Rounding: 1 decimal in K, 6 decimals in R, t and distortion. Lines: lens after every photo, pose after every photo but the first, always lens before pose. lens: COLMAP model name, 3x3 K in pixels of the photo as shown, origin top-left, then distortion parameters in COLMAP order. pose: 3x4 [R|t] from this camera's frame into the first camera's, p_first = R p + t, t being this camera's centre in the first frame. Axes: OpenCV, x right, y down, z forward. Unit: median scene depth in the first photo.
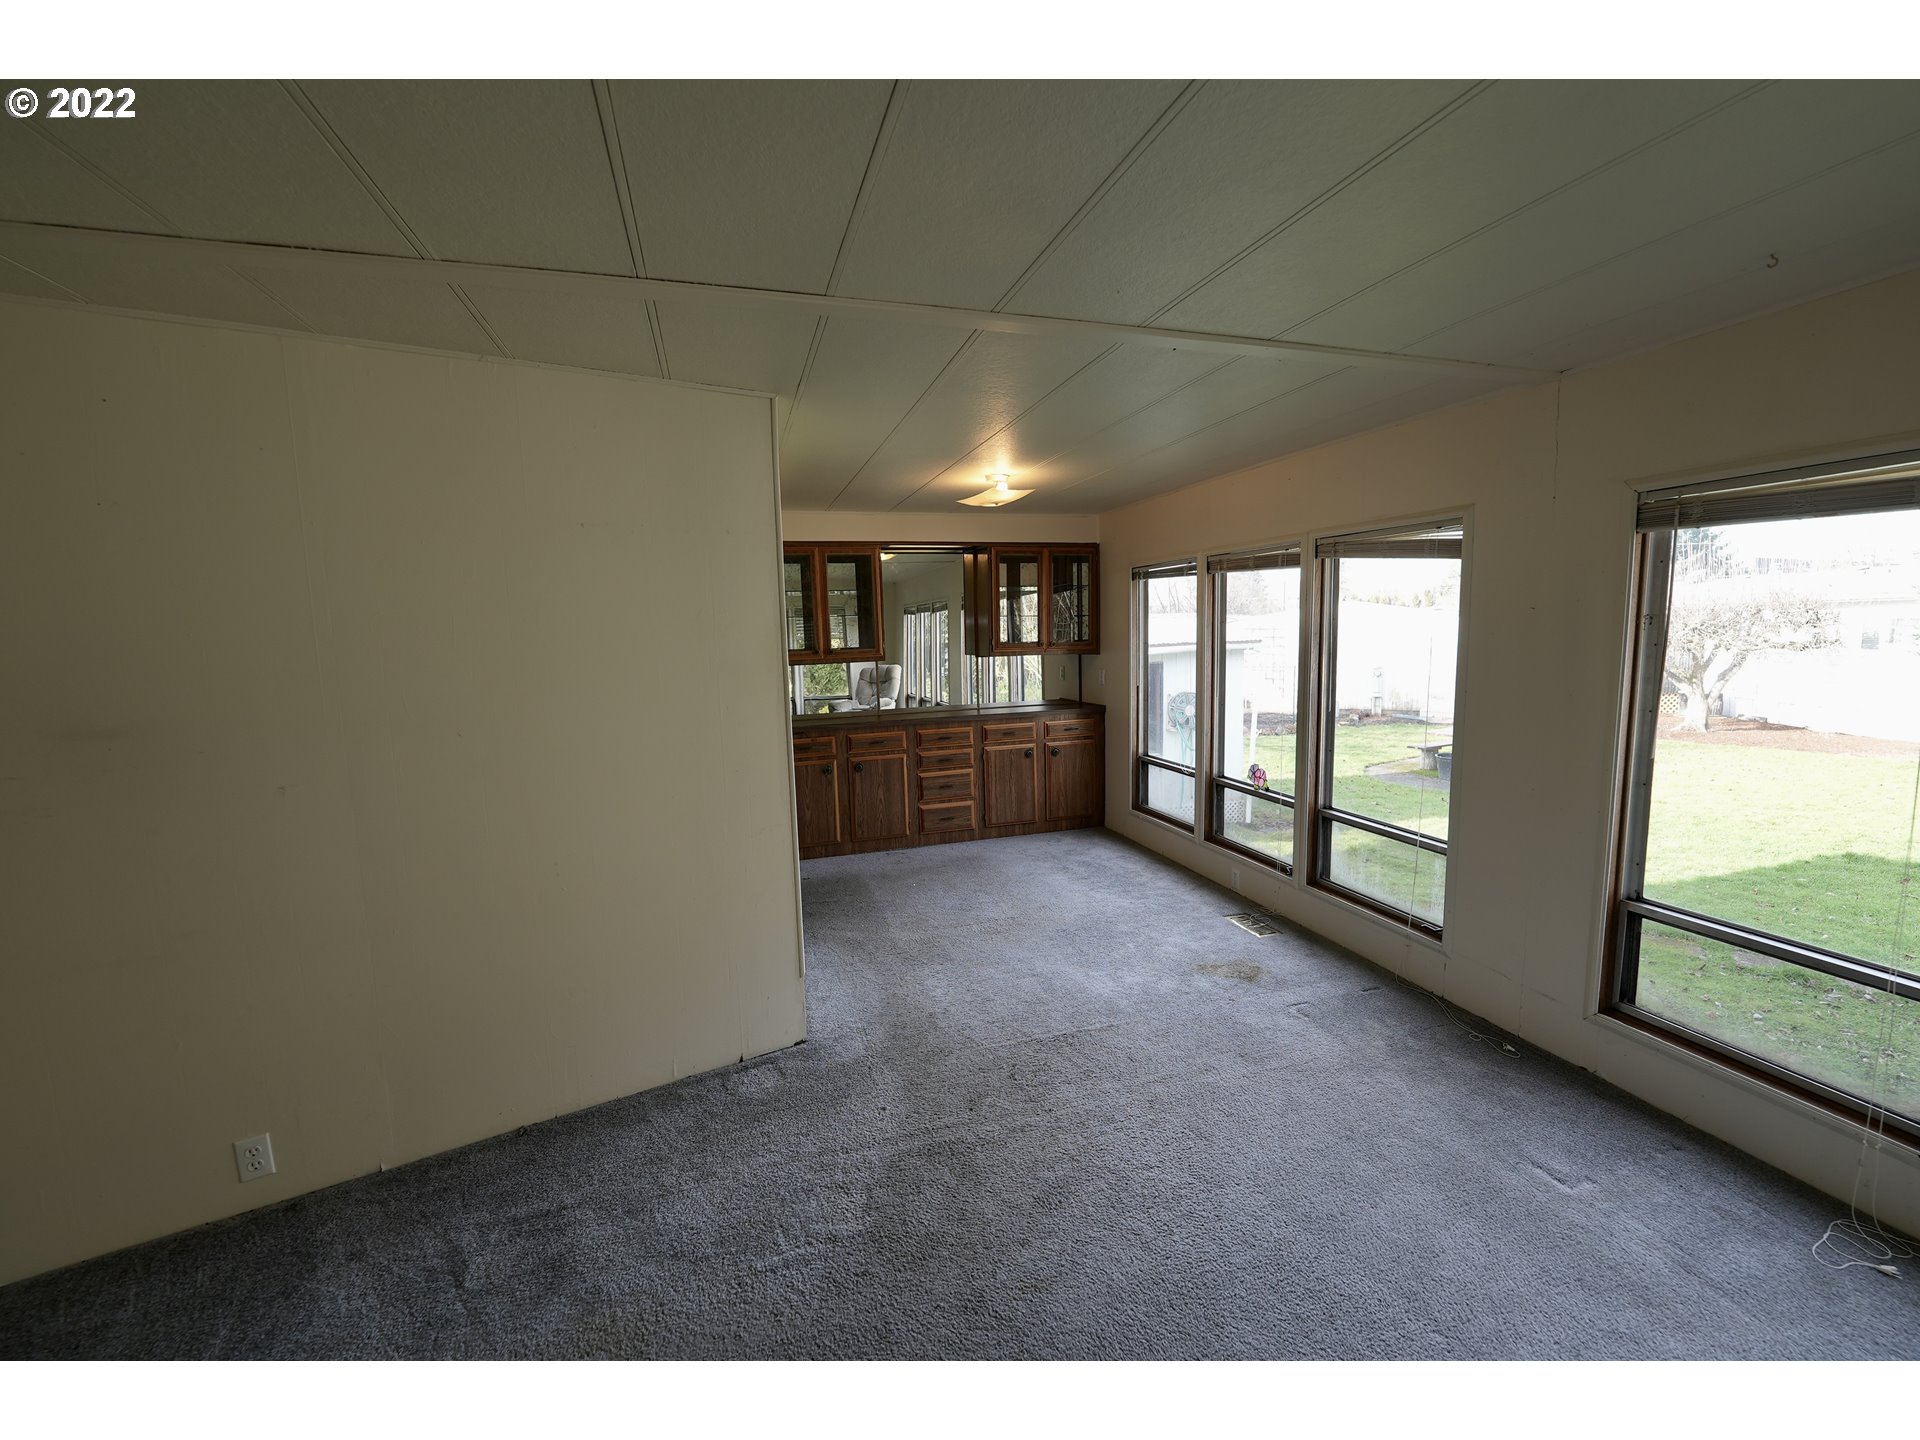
lens RADIAL K [[781.6, 0, 960.0], [0, 781.6, 720.0], [0, 0, 1]] dist [-0.009628, -0.000221]
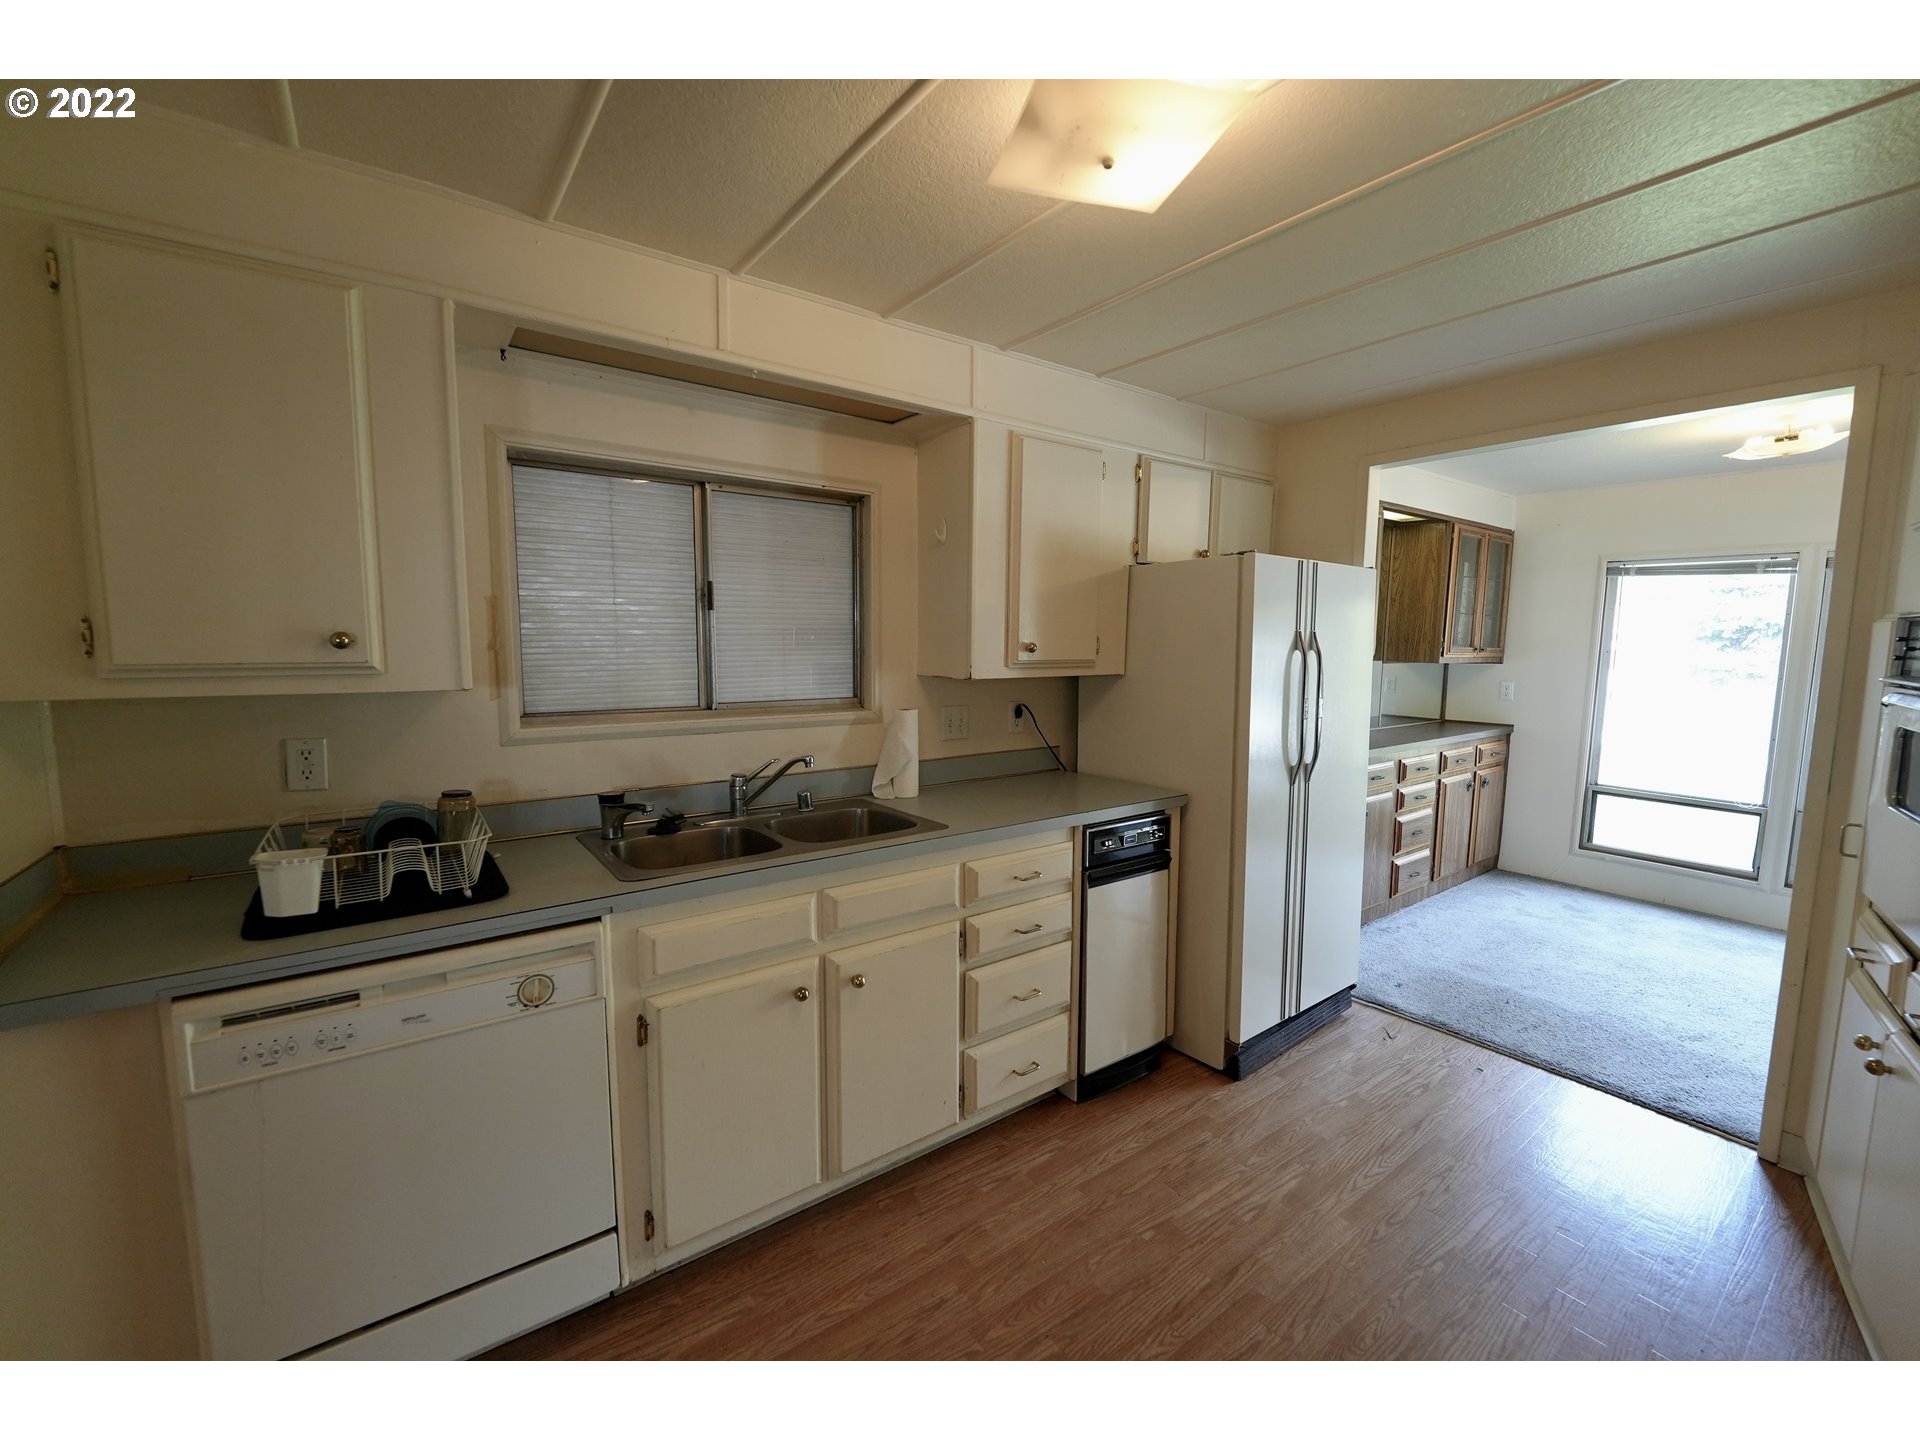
lens RADIAL K [[781.6, 0, 960.0], [0, 781.6, 720.0], [0, 0, 1]] dist [-0.009628, -0.000221]
pose [[0.941273, 0.003812, 0.337624, -0.693790], [0.000696, 0.999912, -0.013230, -0.013849], [-0.337645, 0.012689, 0.941188, 0.440179]]
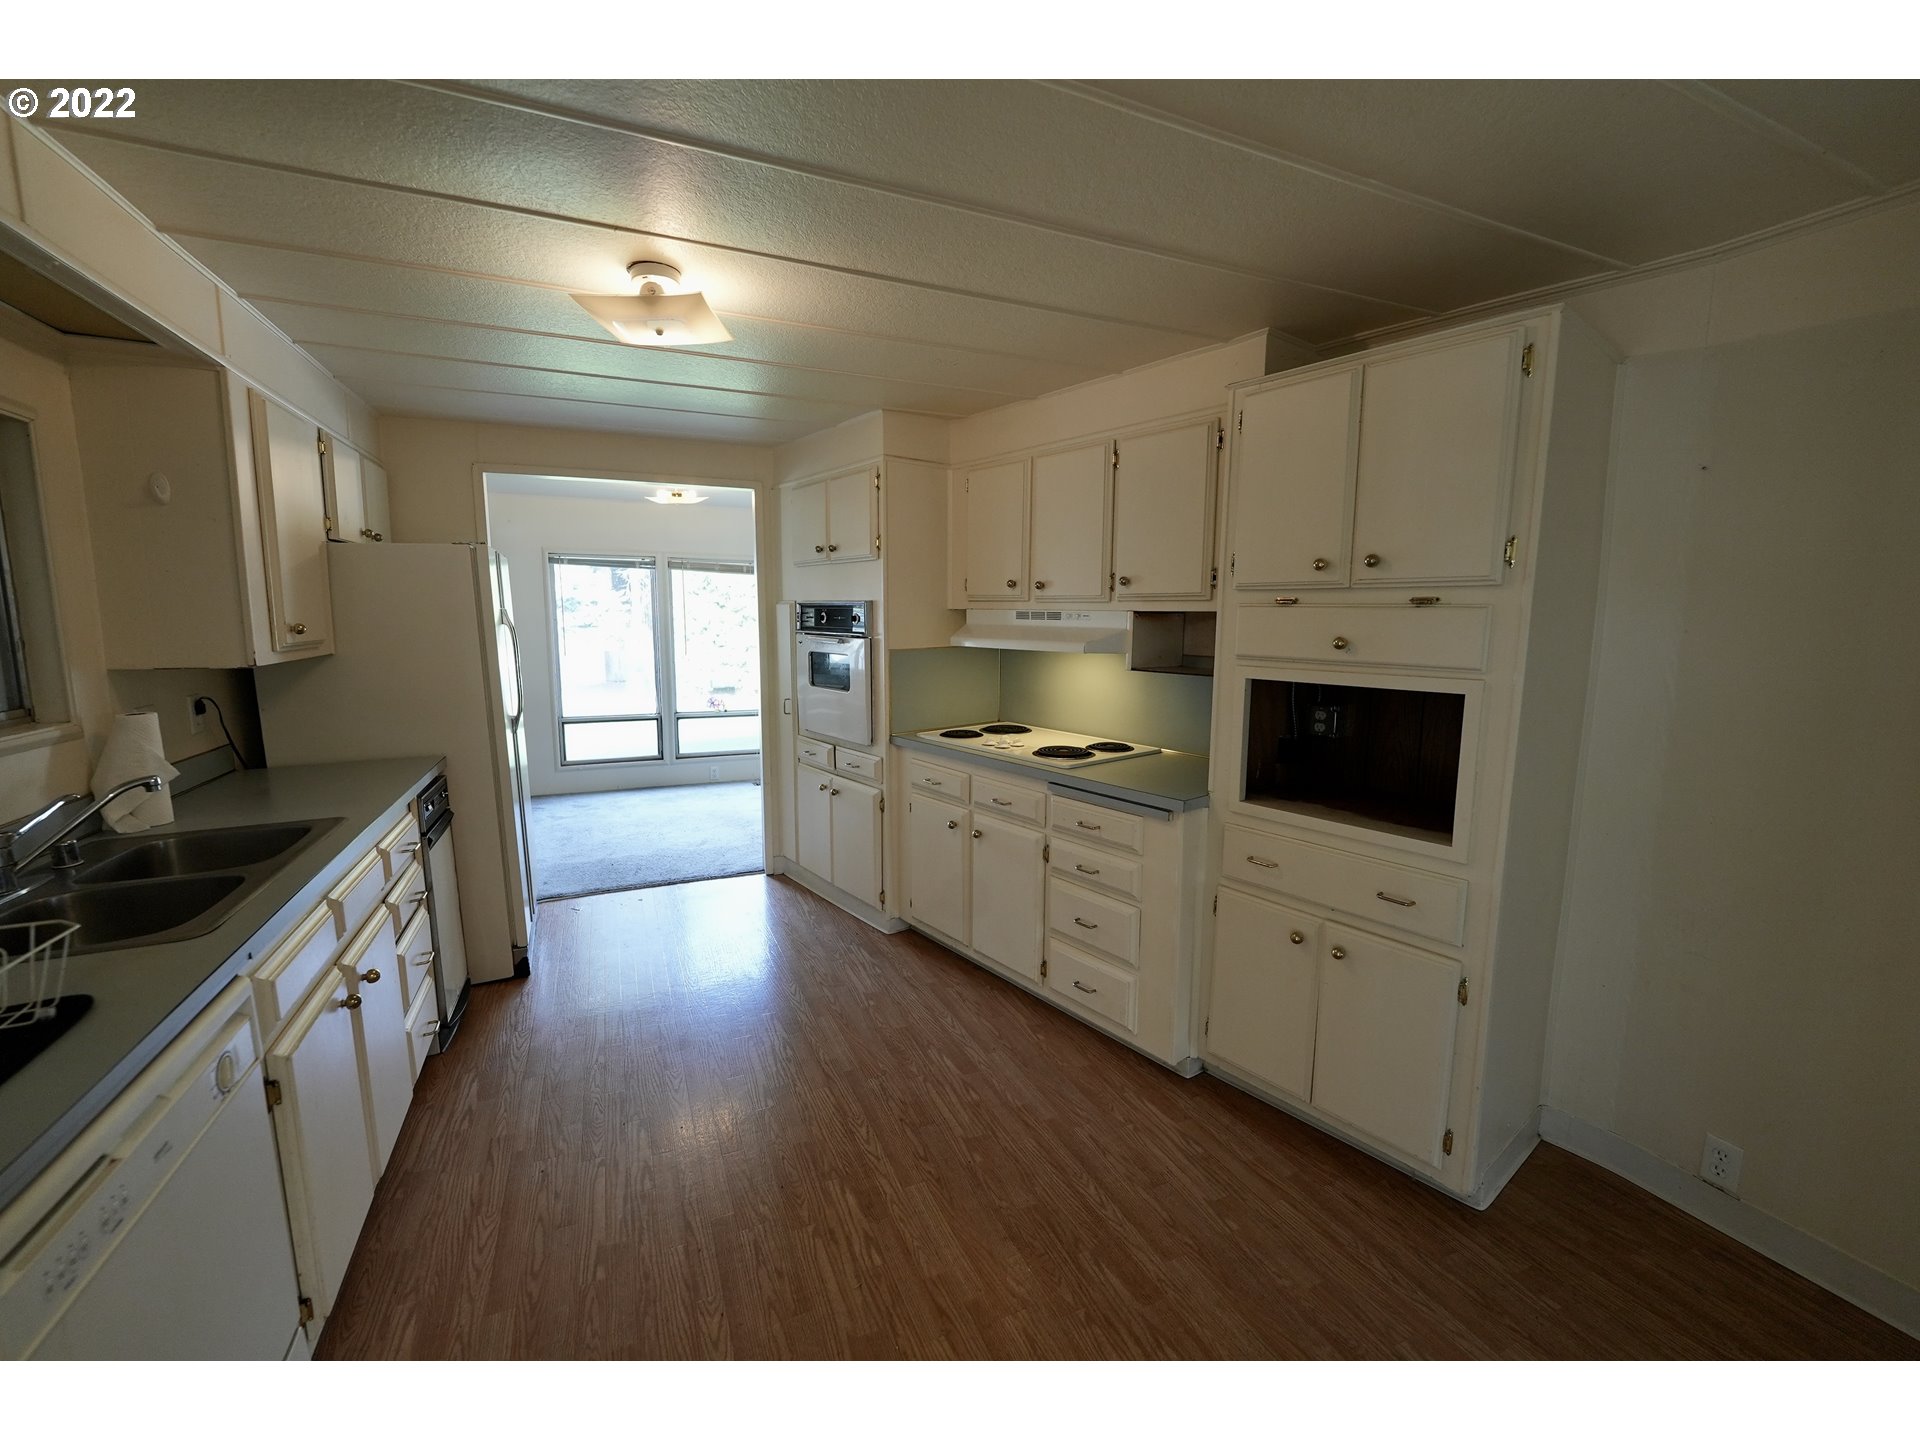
lens RADIAL K [[781.6, 0, 960.0], [0, 781.6, 720.0], [0, 0, 1]] dist [-0.009628, -0.000221]
pose [[-0.124784, -0.105801, 0.986527, -0.964191], [0.112563, 0.986369, 0.120022, -0.023199], [-0.985778, 0.126023, -0.111174, 0.550741]]
